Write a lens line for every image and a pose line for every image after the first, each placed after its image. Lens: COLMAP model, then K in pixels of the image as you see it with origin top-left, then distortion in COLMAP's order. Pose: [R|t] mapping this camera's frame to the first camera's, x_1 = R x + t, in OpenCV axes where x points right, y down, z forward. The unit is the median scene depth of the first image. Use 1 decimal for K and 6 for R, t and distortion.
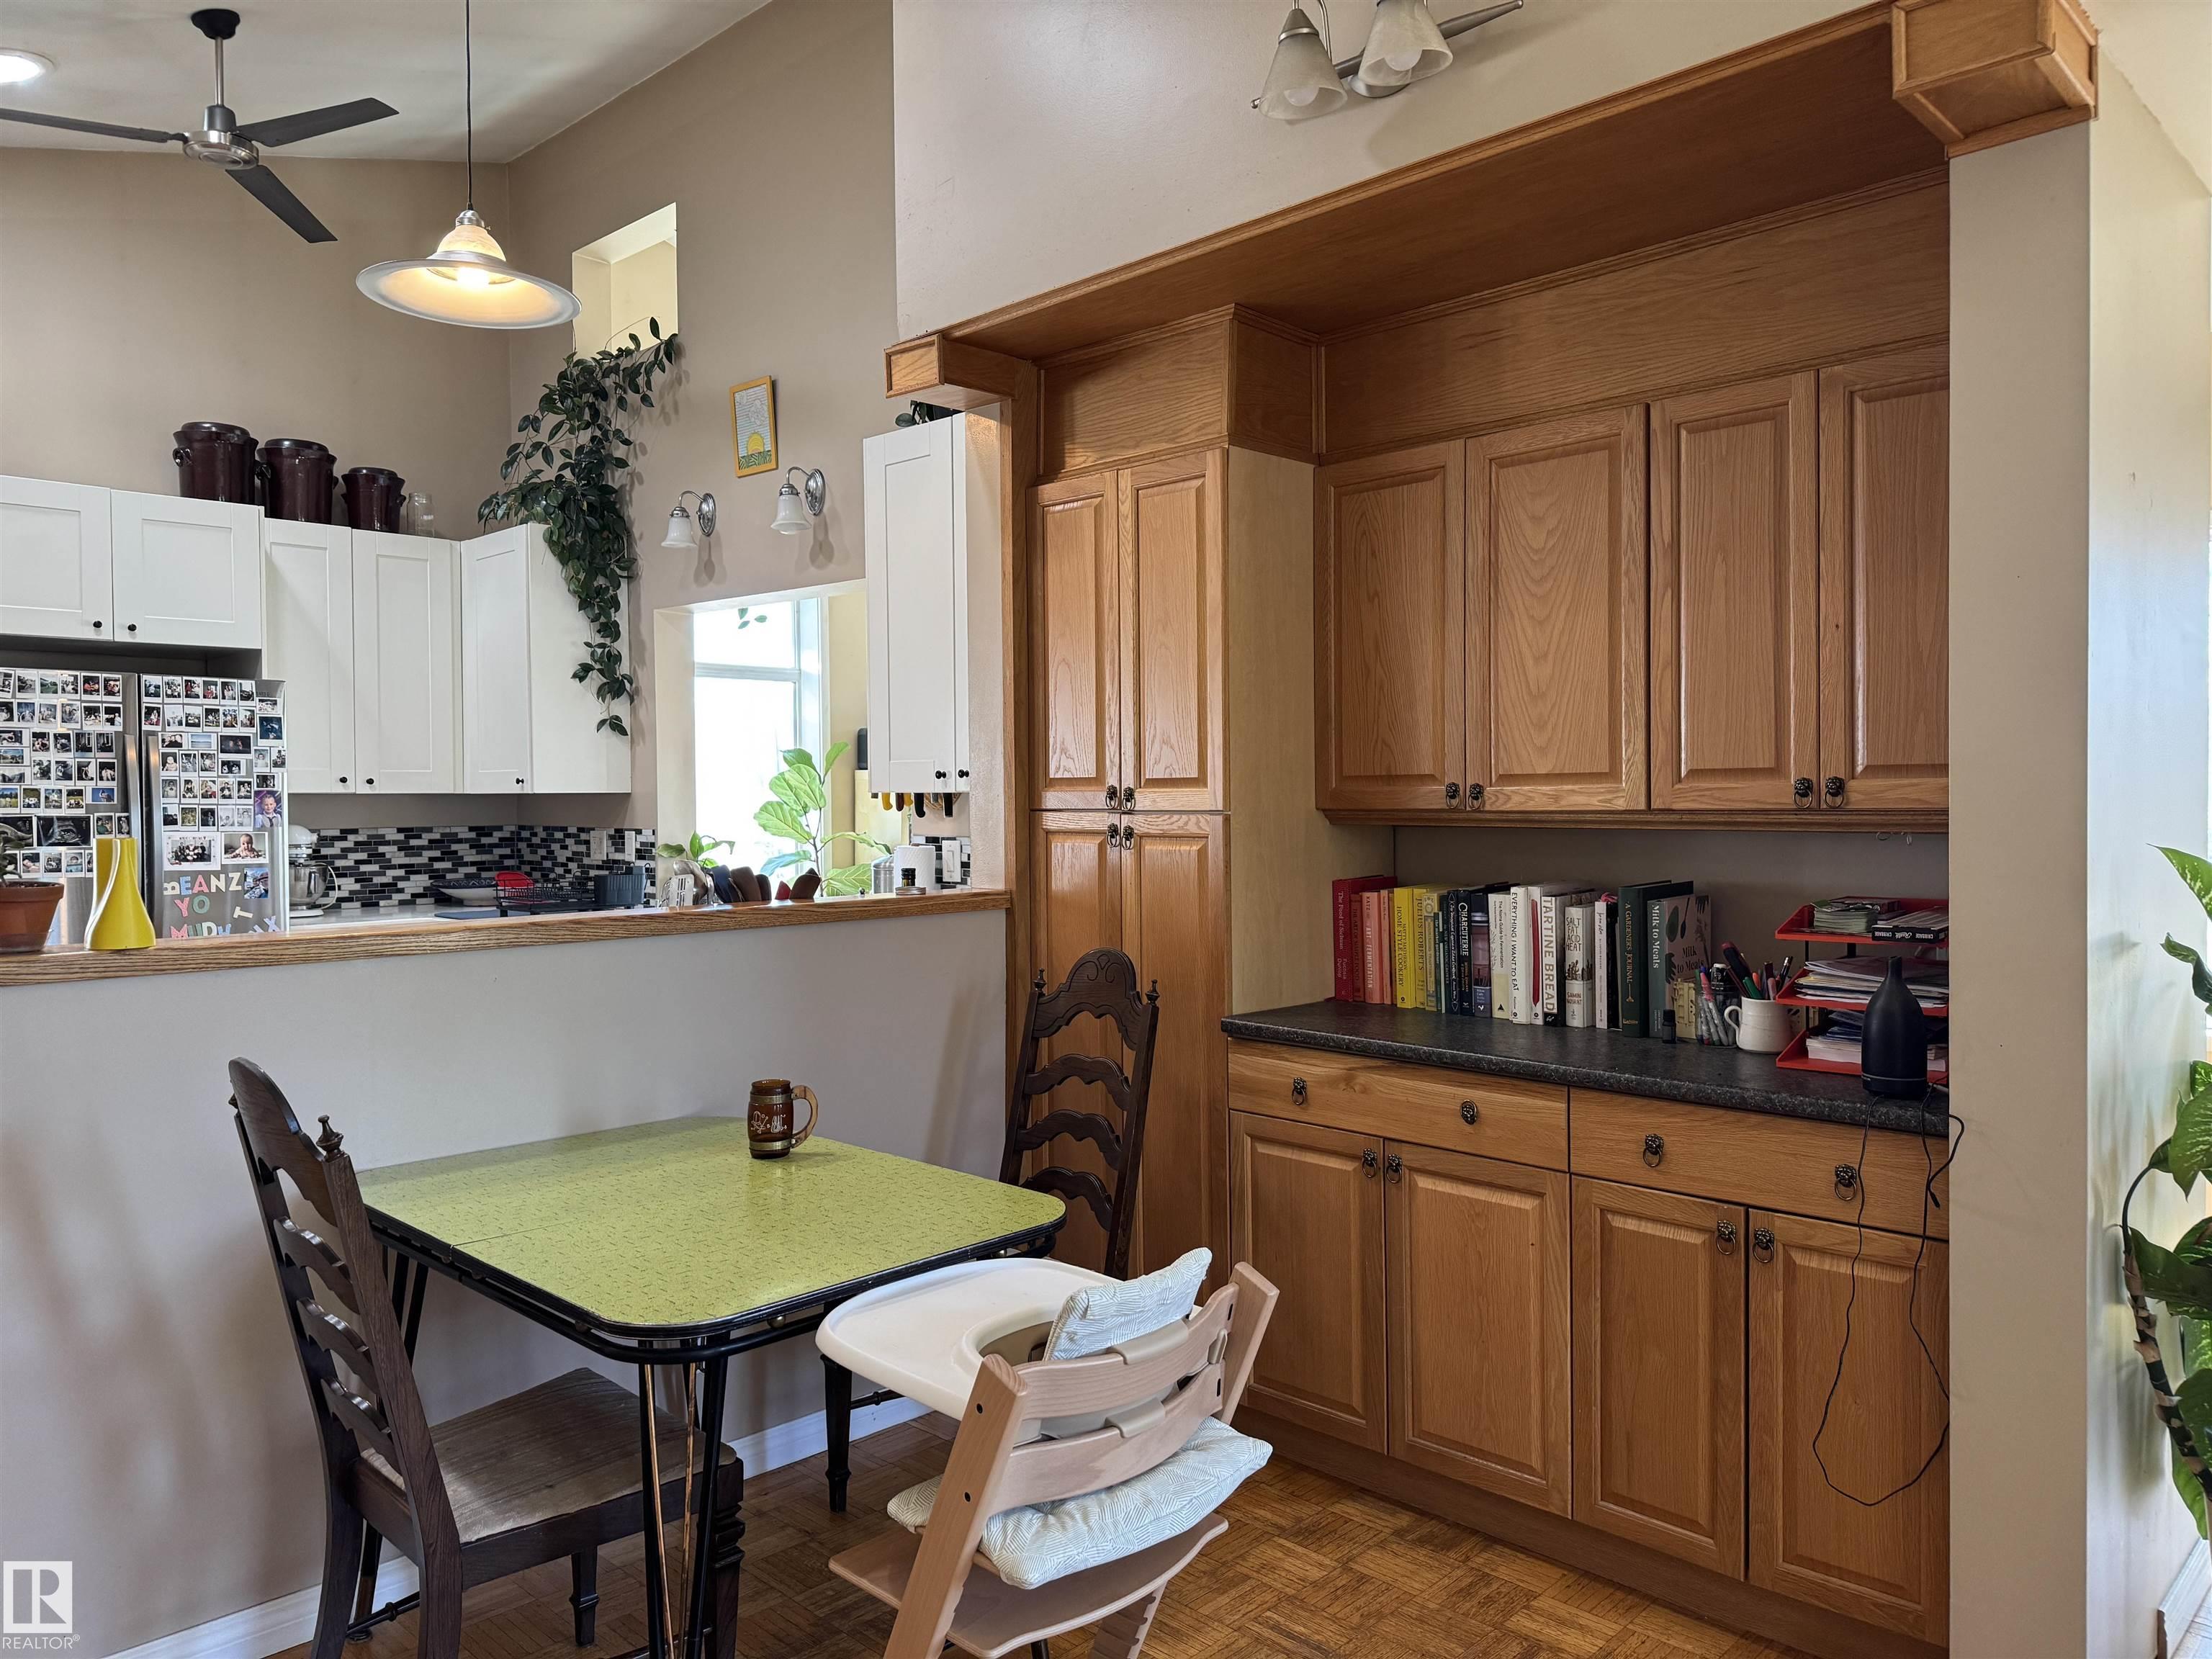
lens RADIAL K [[1530.5, 0, 1132.9], [0, 1530.5, 793.0], [0, 0, 1]] dist [0.037351, -0.049550]
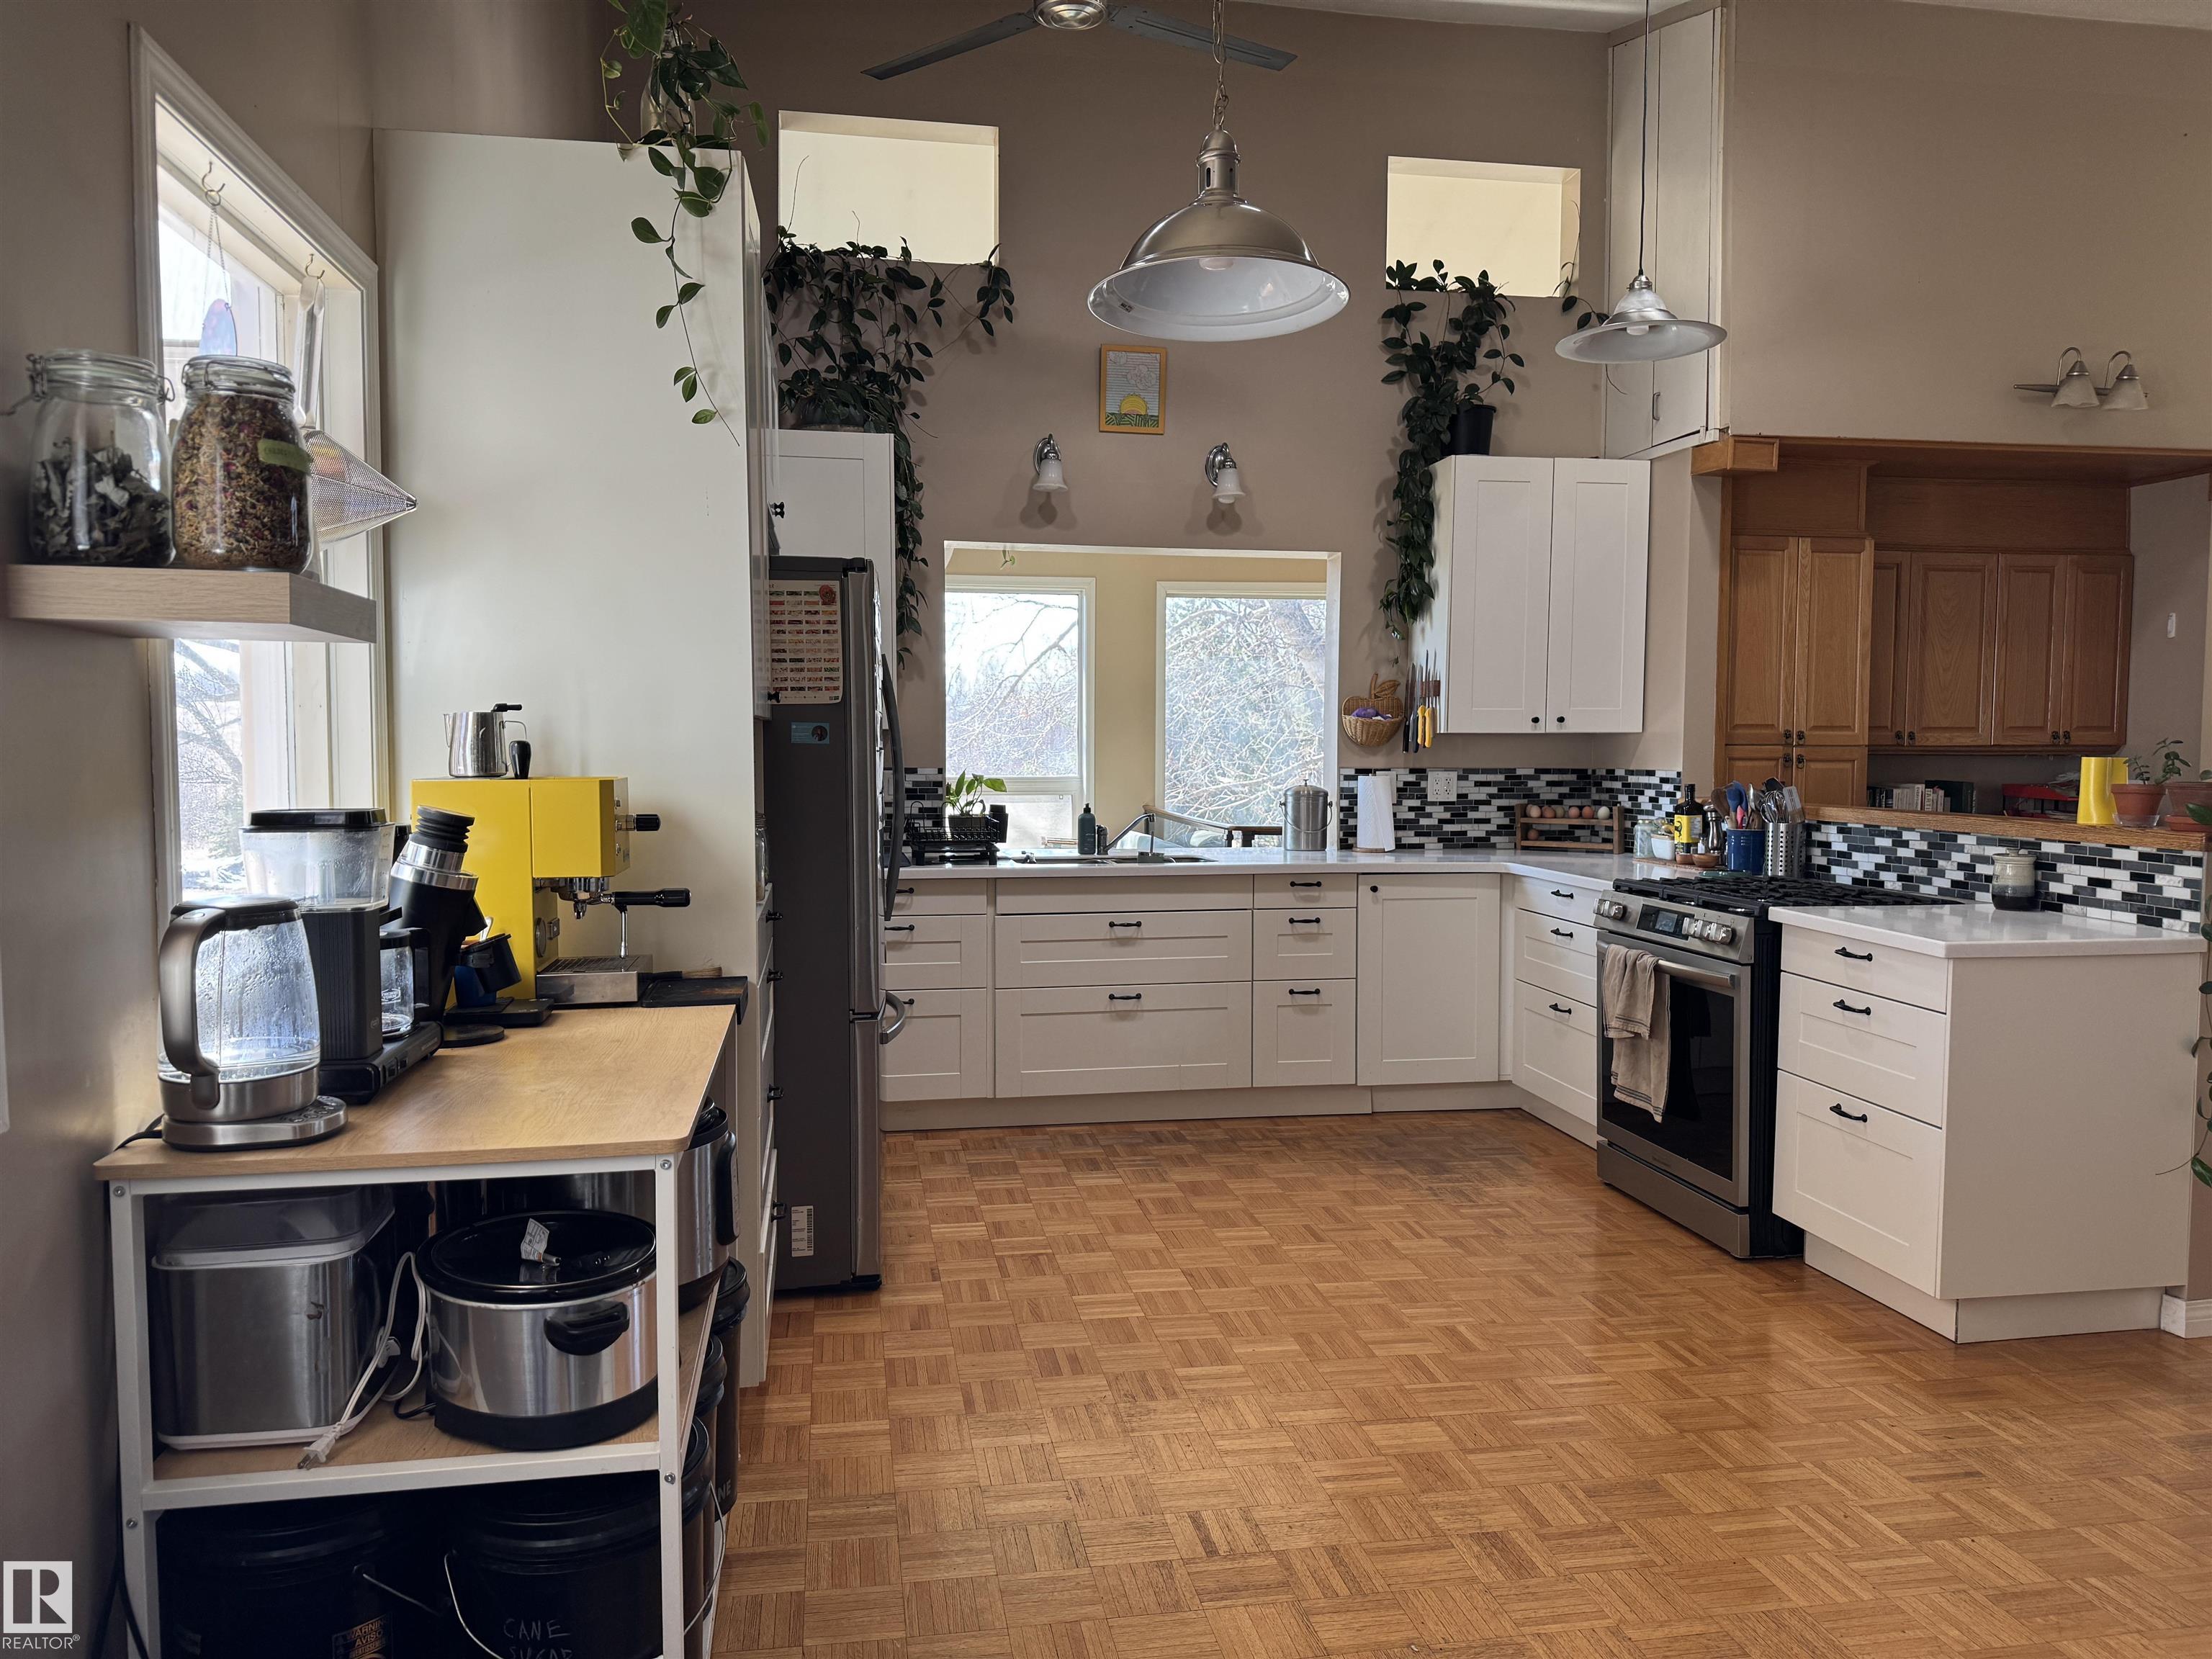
lens RADIAL K [[1530.5, 0, 1111.1], [0, 1530.5, 845.6], [0, 0, 1]] dist [0.037351, -0.049550]
pose [[0.605692, -0.048244, 0.794235, -1.010955], [-0.005054, 0.997907, 0.064471, 0.008850], [-0.795683, -0.043064, 0.604180, 0.319955]]
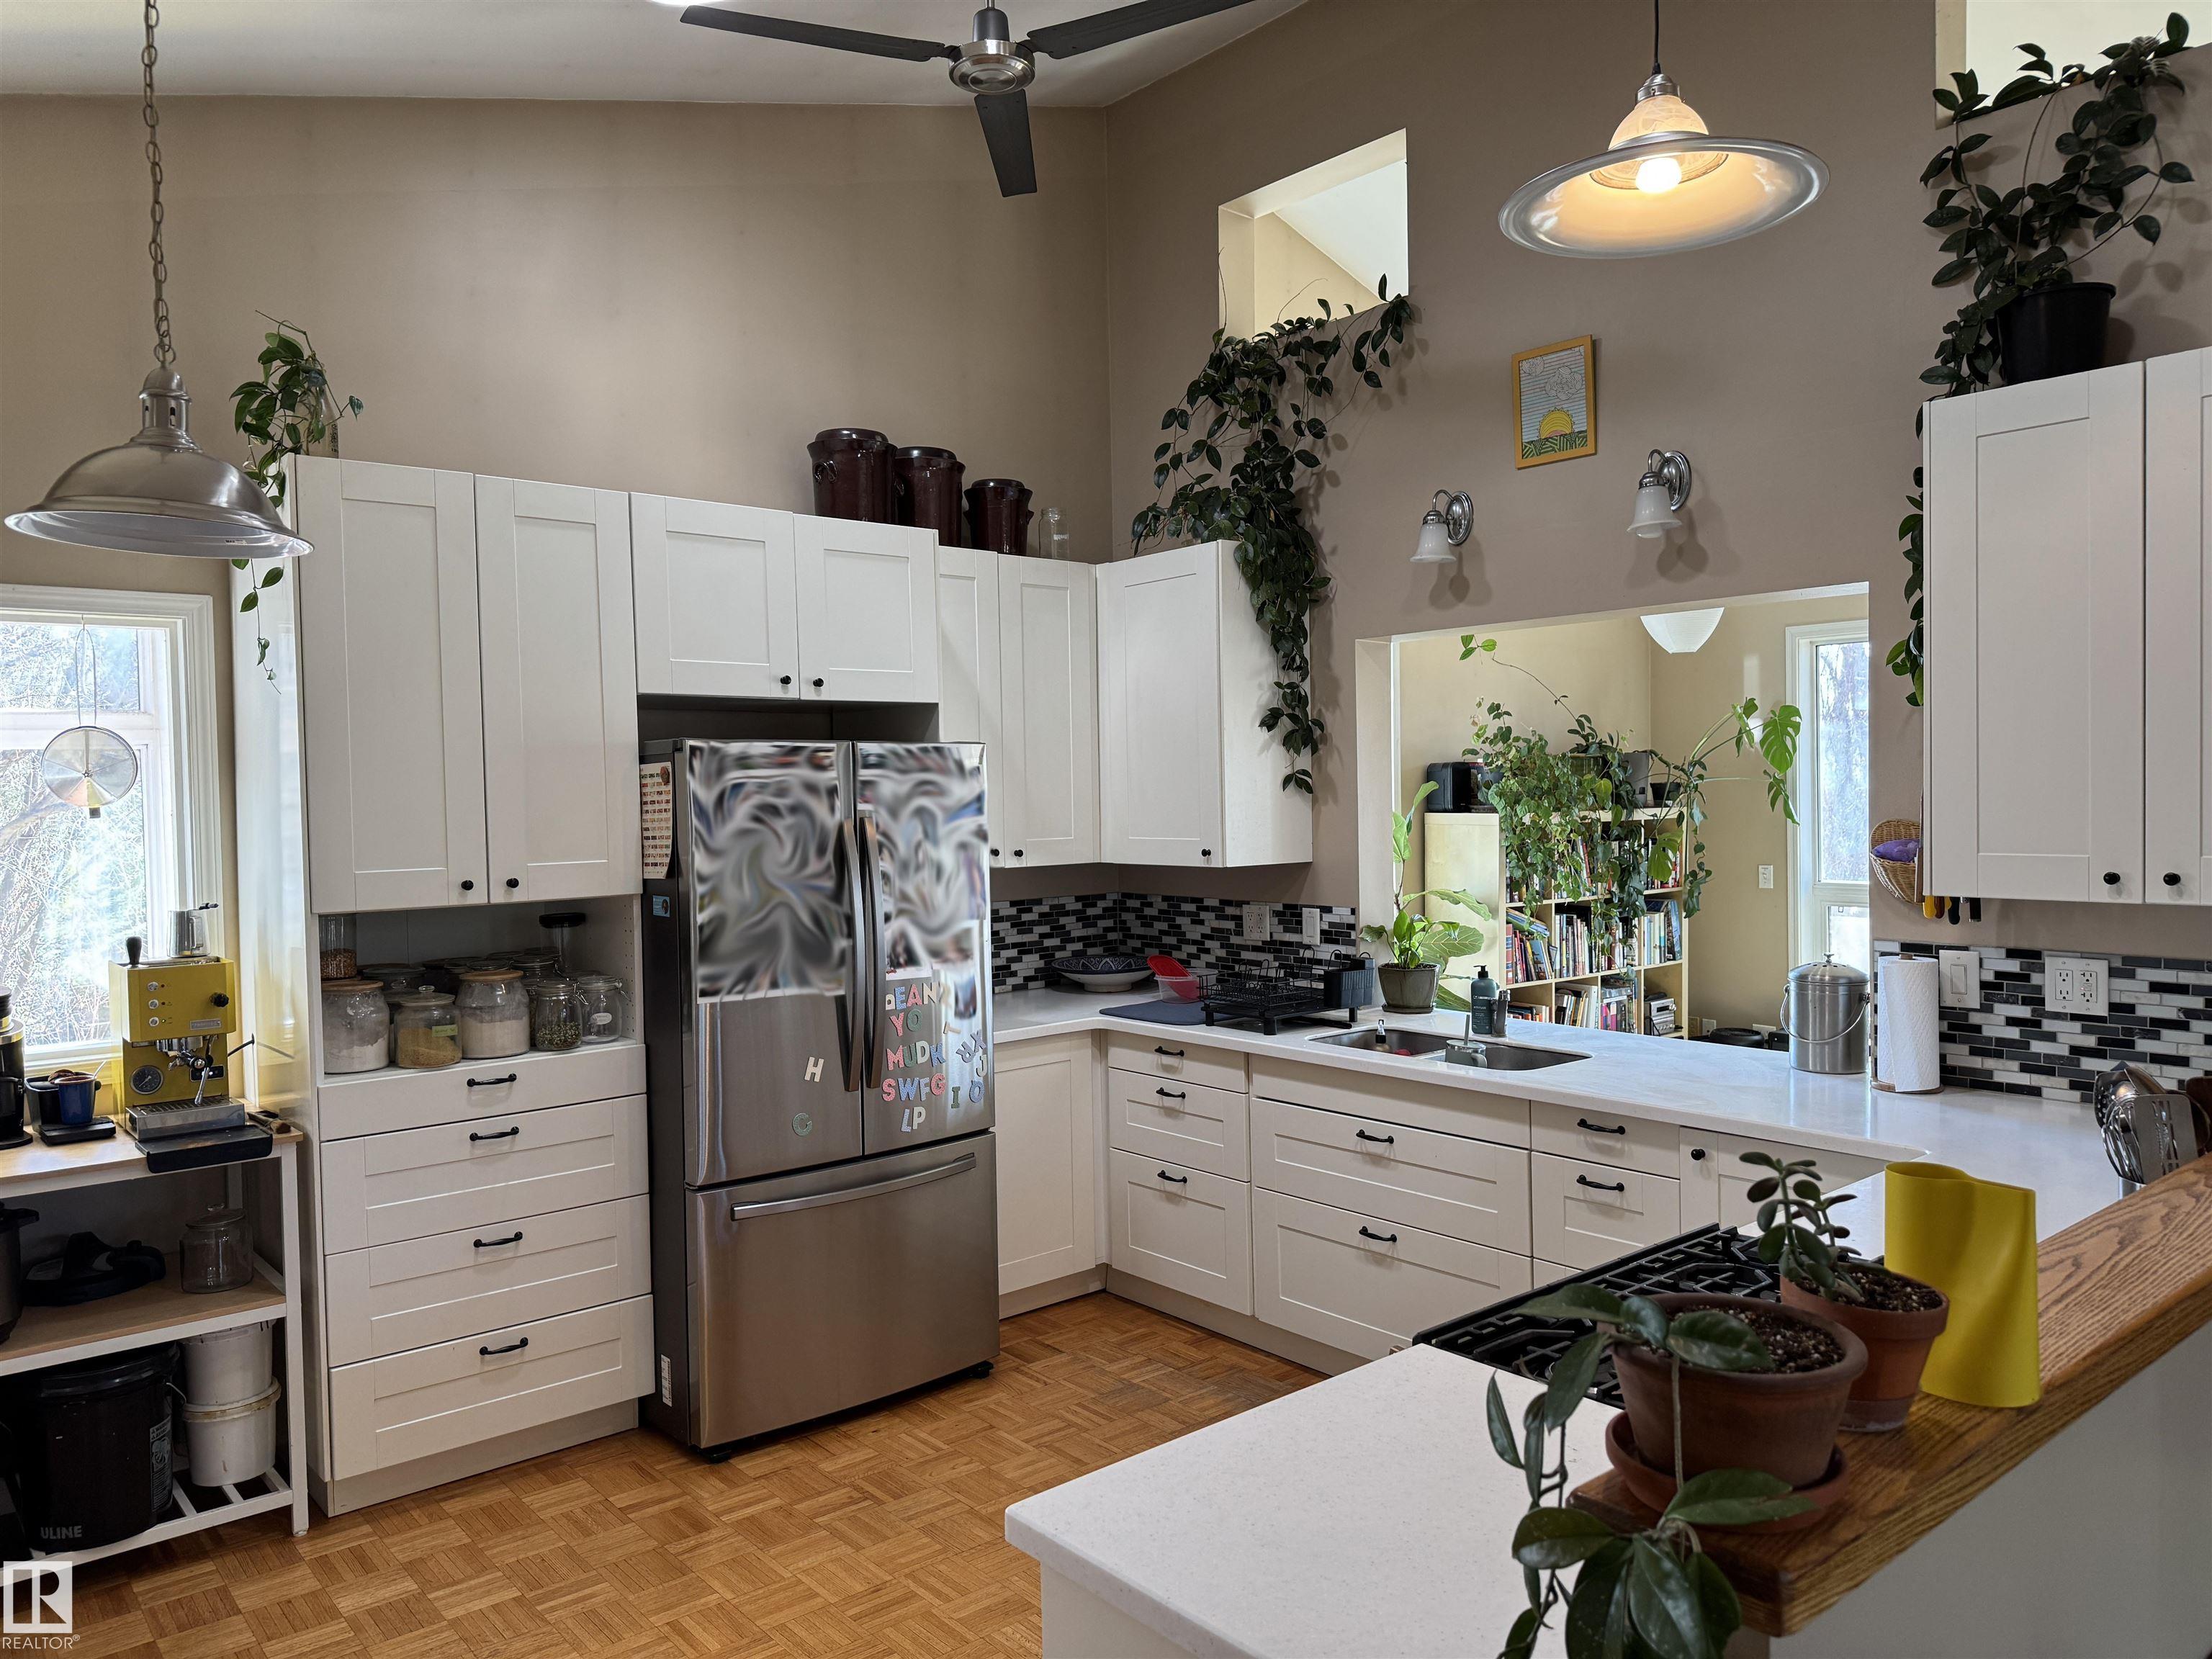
lens RADIAL K [[1530.5, 0, 1122.7], [0, 1530.5, 826.2], [0, 0, 1]] dist [0.037351, -0.049550]
pose [[0.993383, -0.011052, -0.114316, -0.340924], [0.013903, 0.999611, 0.024173, -0.041504], [0.114004, -0.025603, 0.993150, 0.174377]]
